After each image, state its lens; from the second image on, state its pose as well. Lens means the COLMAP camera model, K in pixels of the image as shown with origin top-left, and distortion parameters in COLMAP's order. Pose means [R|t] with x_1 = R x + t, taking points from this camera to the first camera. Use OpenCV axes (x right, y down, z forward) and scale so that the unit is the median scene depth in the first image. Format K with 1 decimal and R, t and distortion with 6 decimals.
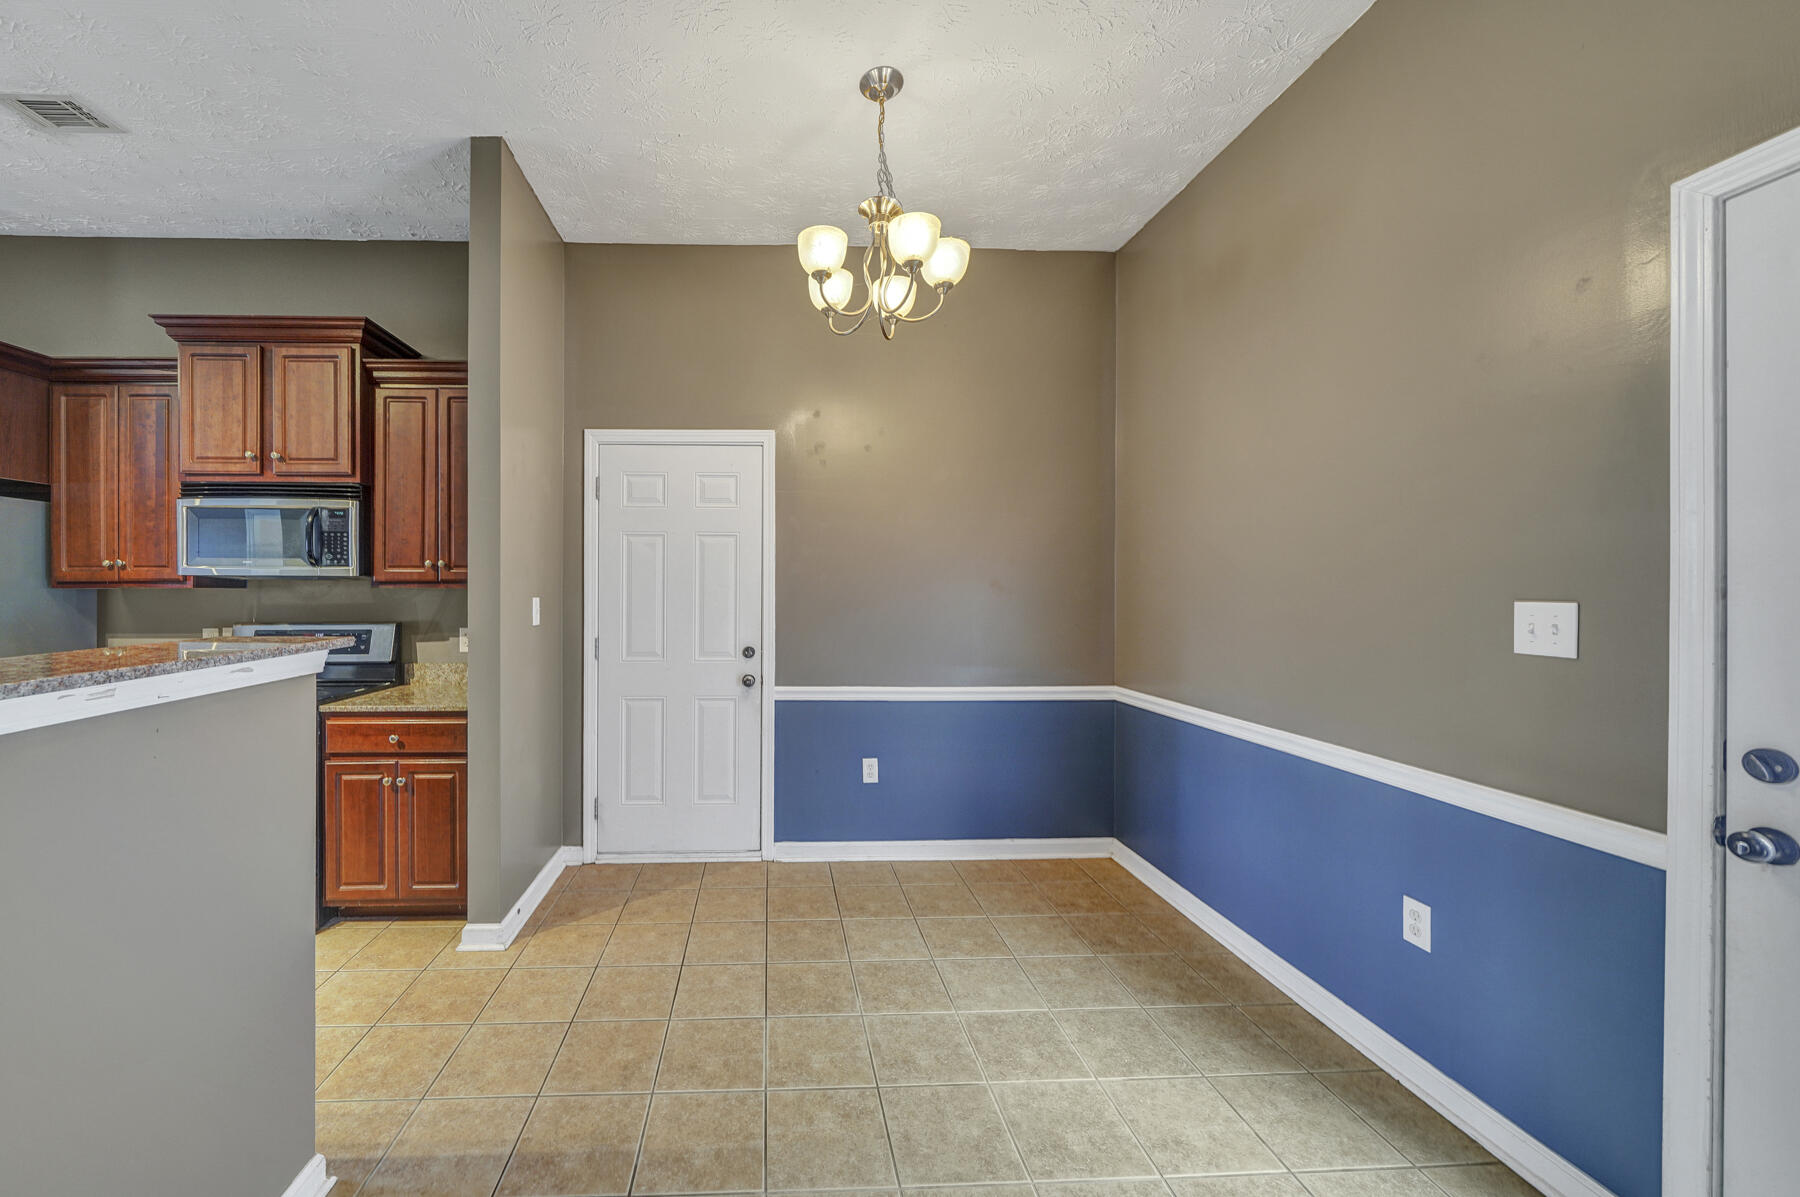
lens RADIAL K [[671.9, 0, 783.3], [0, 671.9, 593.4], [0, 0, 1]] dist [-0.001167, -0.000257]
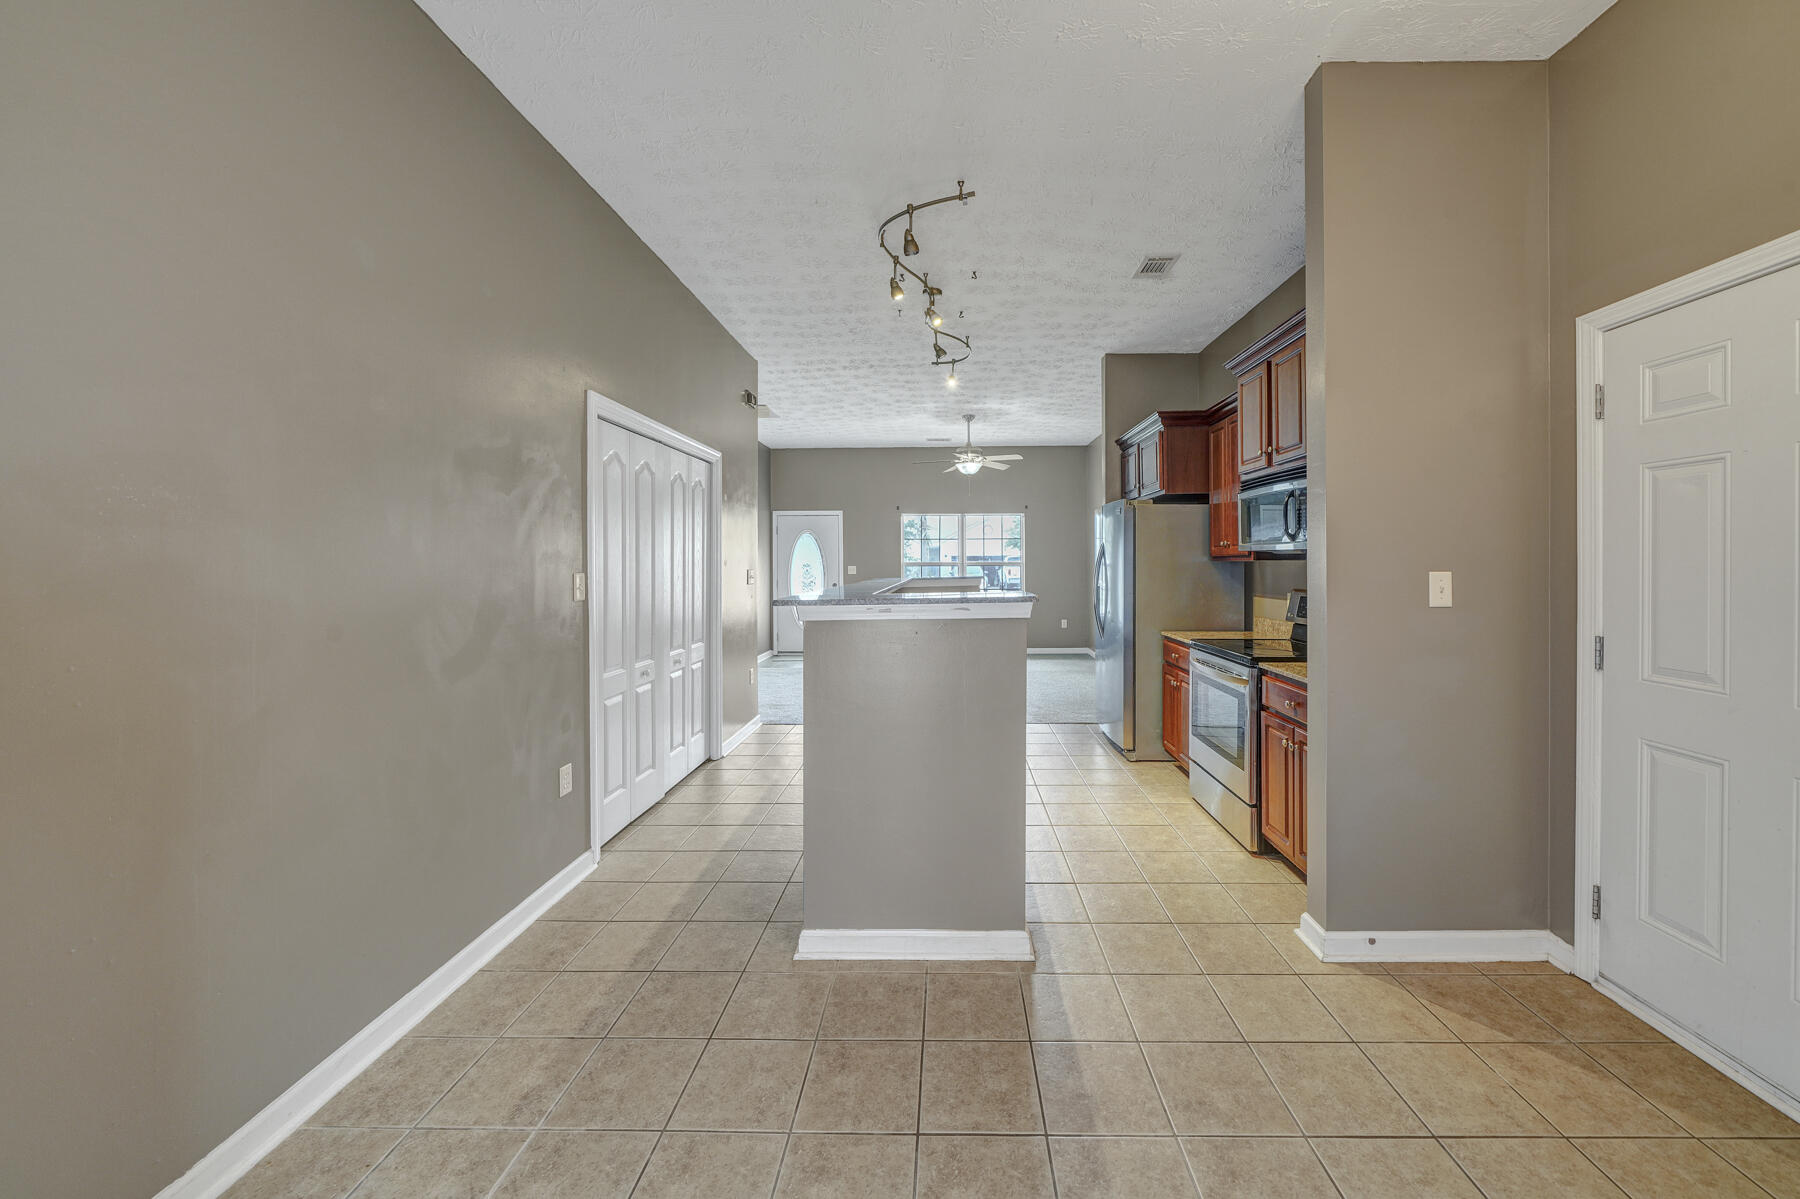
lens RADIAL K [[649.9, 0, 937.0], [0, 649.9, 566.1], [0, 0, 1]] dist [-0.000876, -0.000054]
pose [[-0.040606, 0.007419, -0.999148, 0.408426], [-0.001018, 0.999972, 0.007467, -0.006092], [0.999175, 0.001320, -0.040597, 0.442741]]
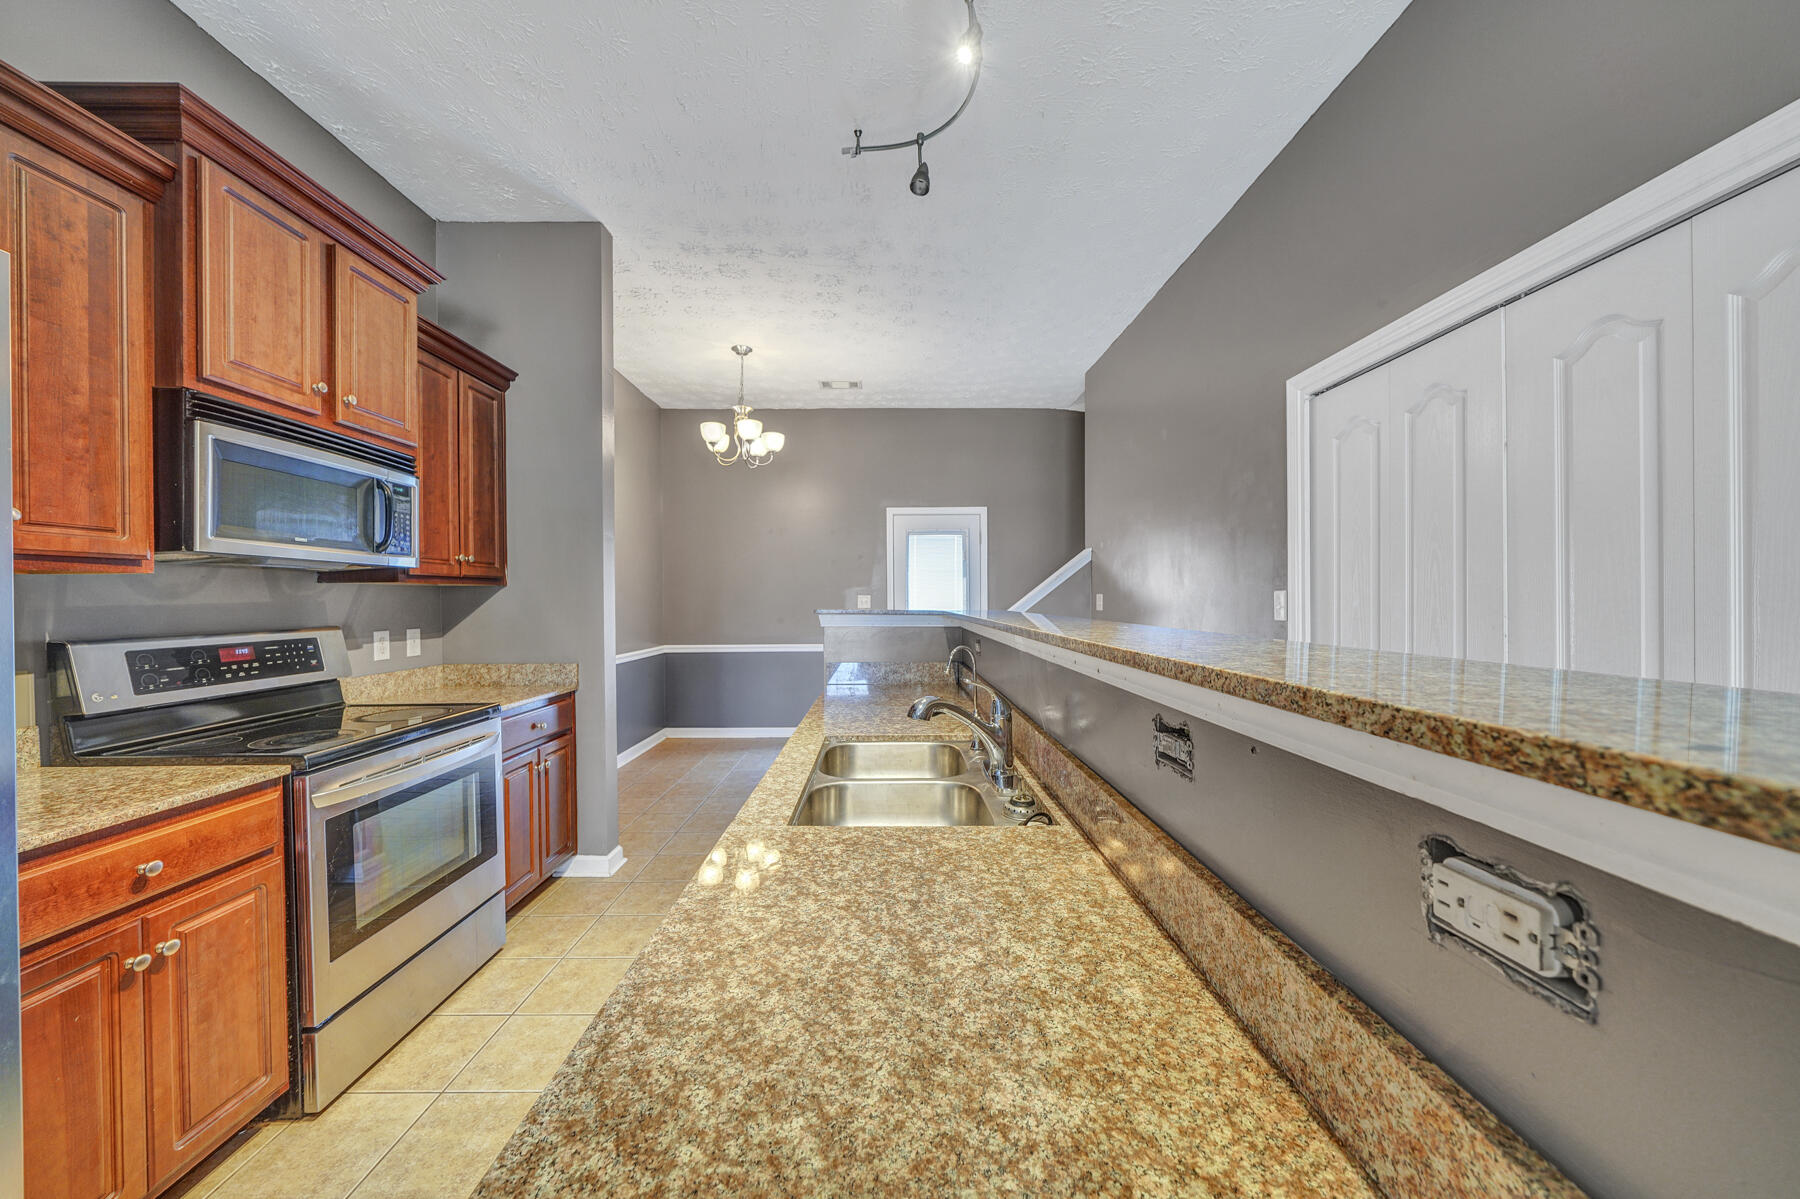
lens RADIAL K [[641.2, 0, 899.5], [0, 641.2, 590.7], [0, 0, 1]] dist [-0.001645, -0.000050]
pose [[0.001260, 0.013129, 0.999913, -1.424472], [0.010898, 0.999854, -0.013142, 0.019981], [-0.999940, 0.010913, 0.001117, 0.388948]]
